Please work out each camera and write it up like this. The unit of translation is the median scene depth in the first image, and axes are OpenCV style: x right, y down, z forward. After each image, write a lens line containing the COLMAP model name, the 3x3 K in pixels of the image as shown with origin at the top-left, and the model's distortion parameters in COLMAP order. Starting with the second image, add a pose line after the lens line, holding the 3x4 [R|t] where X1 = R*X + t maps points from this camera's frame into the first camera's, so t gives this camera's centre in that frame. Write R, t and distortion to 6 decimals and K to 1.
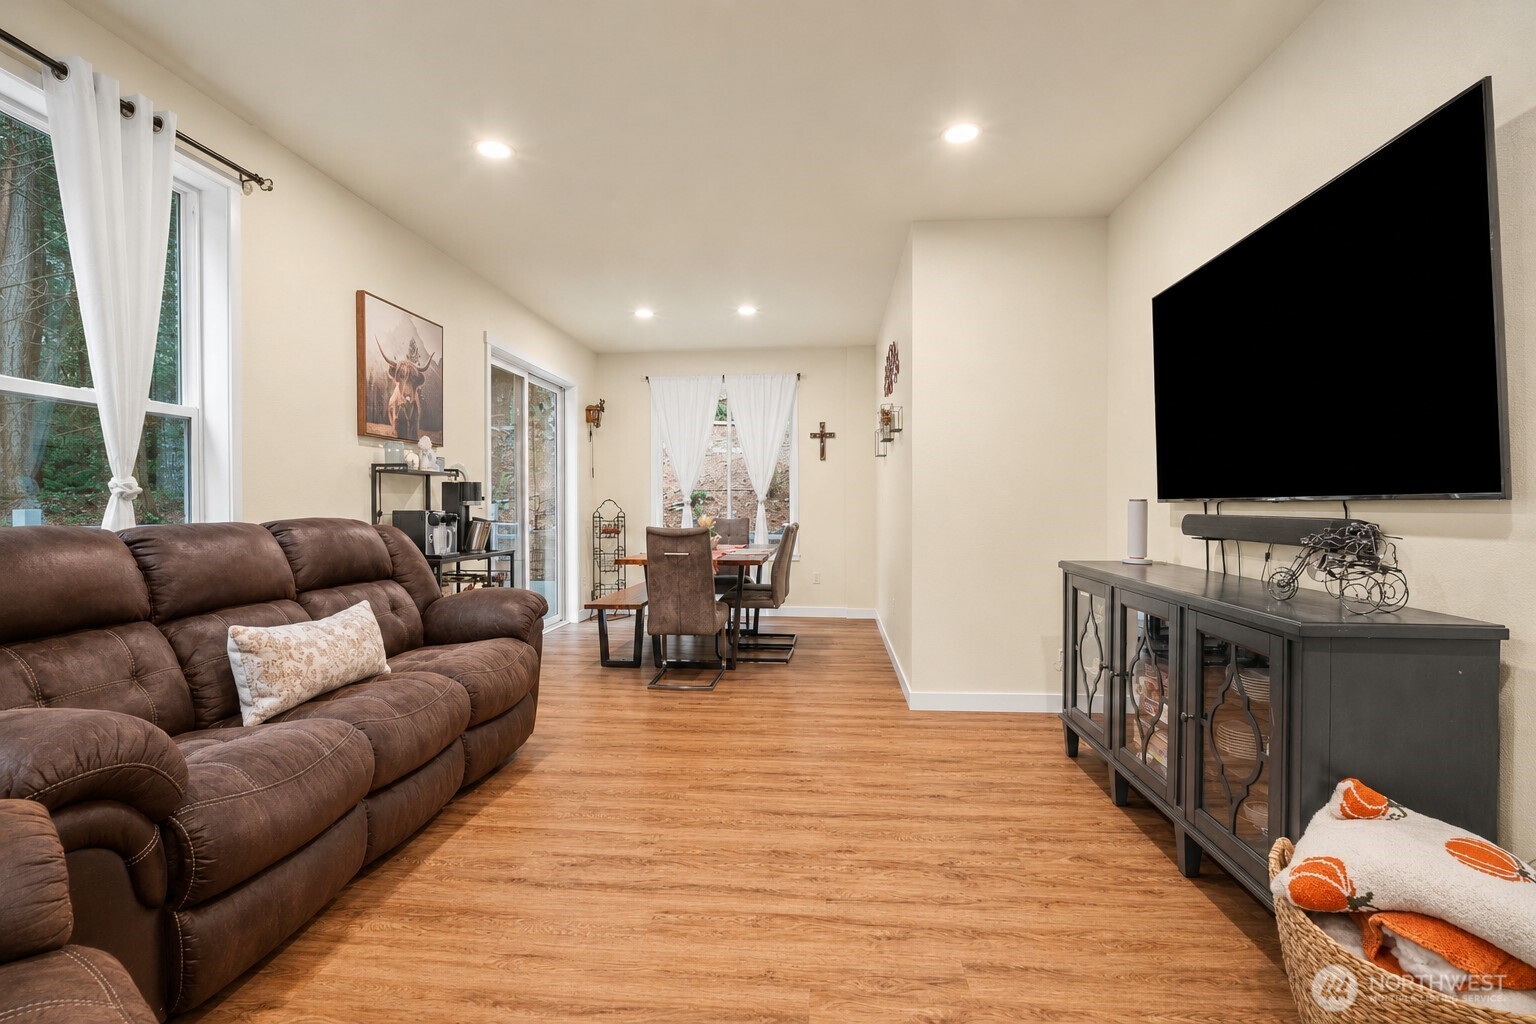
lens RADIAL K [[672.0, 0, 768.5], [0, 672.0, 509.0], [0, 0, 1]] dist [-0.002475, -0.000445]
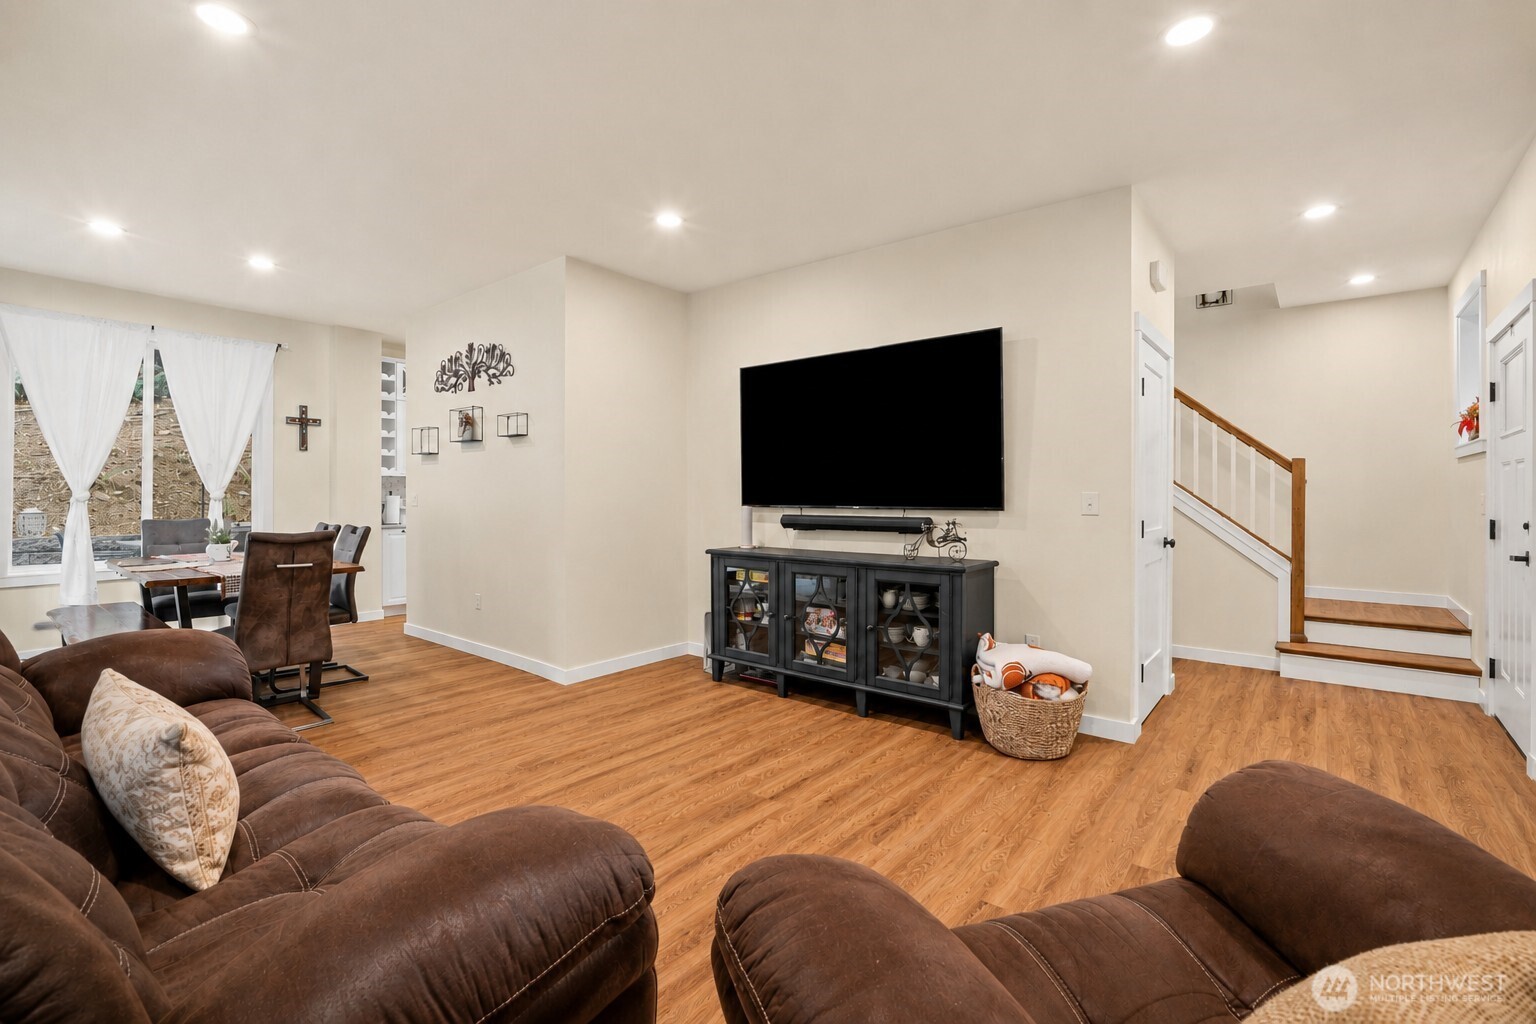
lens RADIAL K [[672.0, 0, 768.5], [0, 672.0, 509.0], [0, 0, 1]] dist [-0.002475, -0.000445]
pose [[0.593232, 0.000899, 0.805031, -0.569589], [-0.003960, 0.999991, 0.001802, -0.008480], [-0.805022, -0.004257, 0.593230, 0.075106]]
